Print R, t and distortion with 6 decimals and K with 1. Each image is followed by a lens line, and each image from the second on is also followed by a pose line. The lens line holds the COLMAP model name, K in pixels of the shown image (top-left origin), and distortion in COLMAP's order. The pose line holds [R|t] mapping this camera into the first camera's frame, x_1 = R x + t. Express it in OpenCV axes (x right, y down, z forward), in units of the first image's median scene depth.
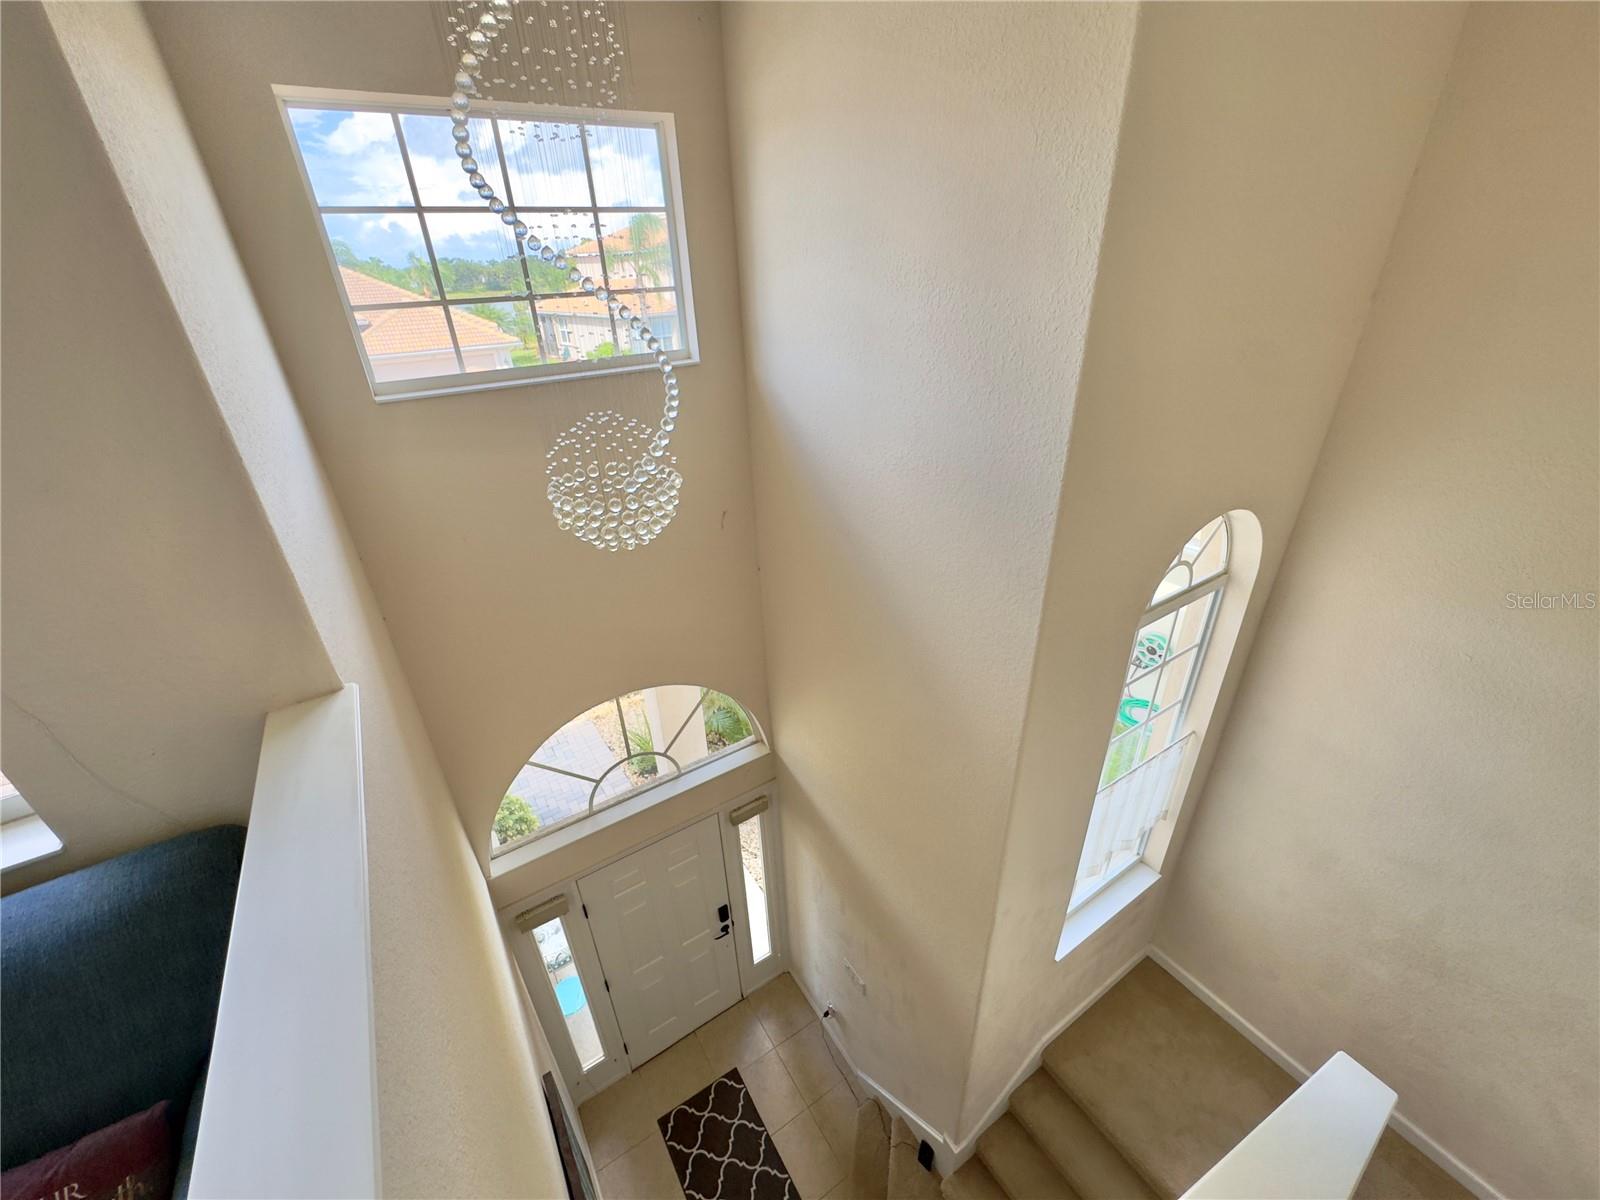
lens RADIAL K [[639.5, 0, 799.0], [0, 639.5, 599.1], [0, 0, 1]] dist [-0.001844, 0.000282]
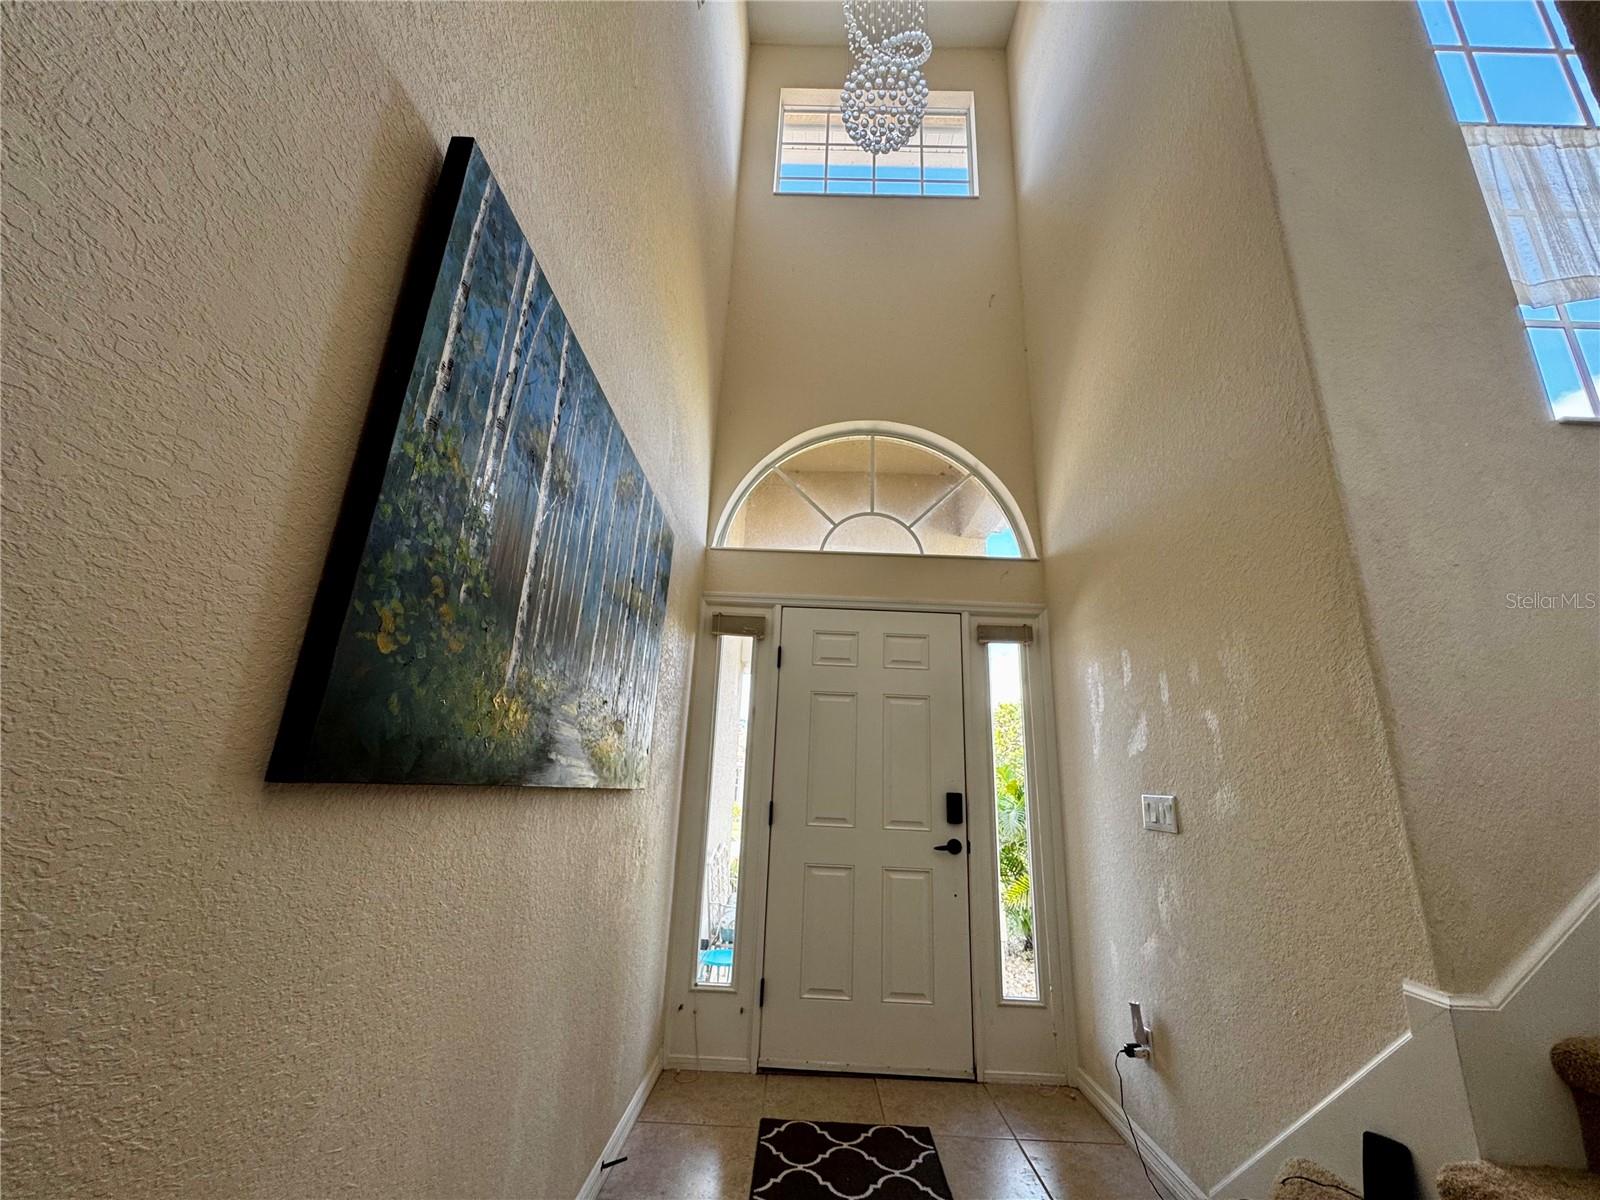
lens RADIAL K [[639.5, 0, 799.0], [0, 639.5, 599.1], [0, 0, 1]] dist [-0.001844, 0.000282]
pose [[0.836720, -0.082756, -0.541342, 0.127623], [-0.319221, 0.729498, -0.604922, 0.813886], [0.444969, 0.678958, 0.583968, 0.411523]]
